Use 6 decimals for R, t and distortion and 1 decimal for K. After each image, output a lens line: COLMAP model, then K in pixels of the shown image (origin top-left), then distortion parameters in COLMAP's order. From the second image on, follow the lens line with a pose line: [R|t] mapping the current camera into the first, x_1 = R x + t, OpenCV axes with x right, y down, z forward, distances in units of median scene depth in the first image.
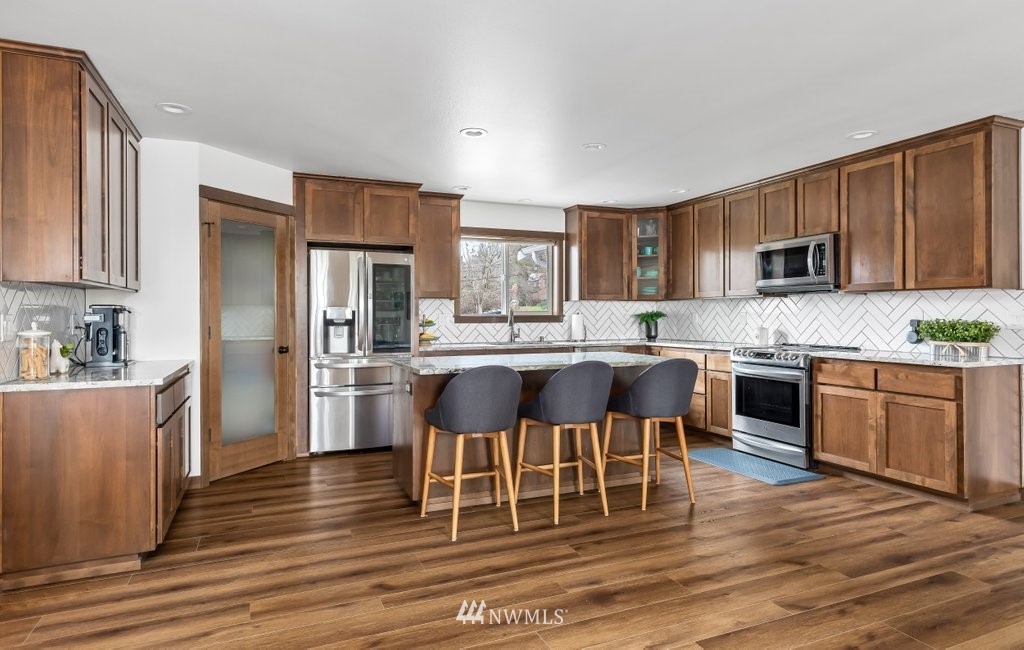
lens RADIAL K [[580.0, 0, 512.0], [0, 580.0, 325.0], [0, 0, 1]] dist [0.004072, 0.000830]
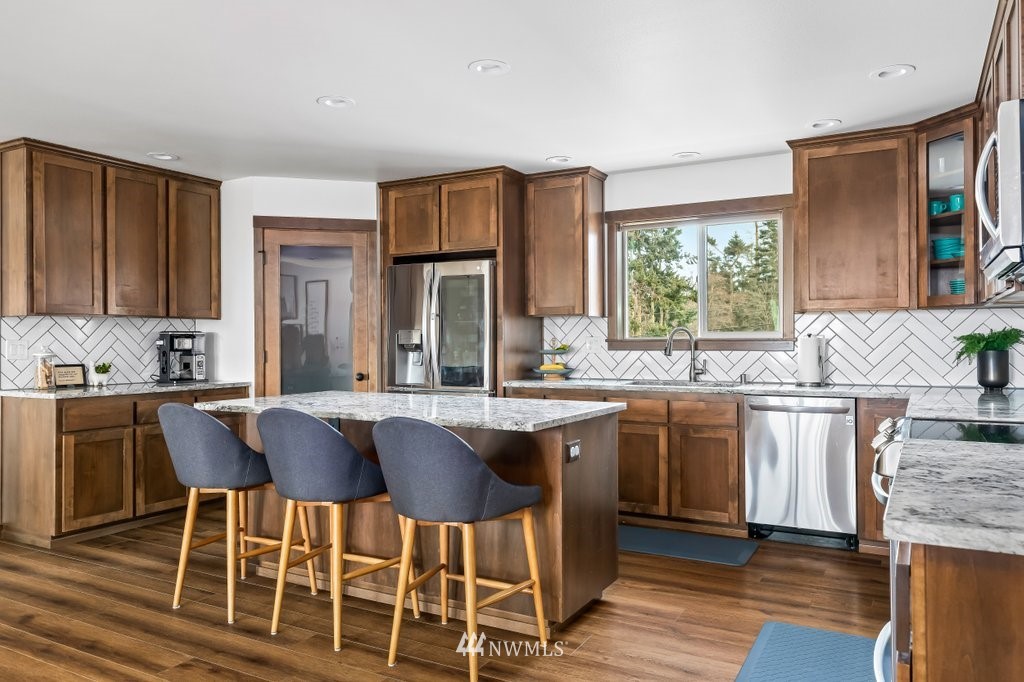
lens RADIAL K [[727.5, 0, 512.0], [0, 727.5, 341.0], [0, 0, 1]] dist [0.002757, 0.003407]
pose [[0.612677, 0.000910, -0.790333, 0.643357], [-0.010140, 0.999926, -0.006709, -0.008580], [0.790268, 0.012124, 0.612641, 0.457148]]
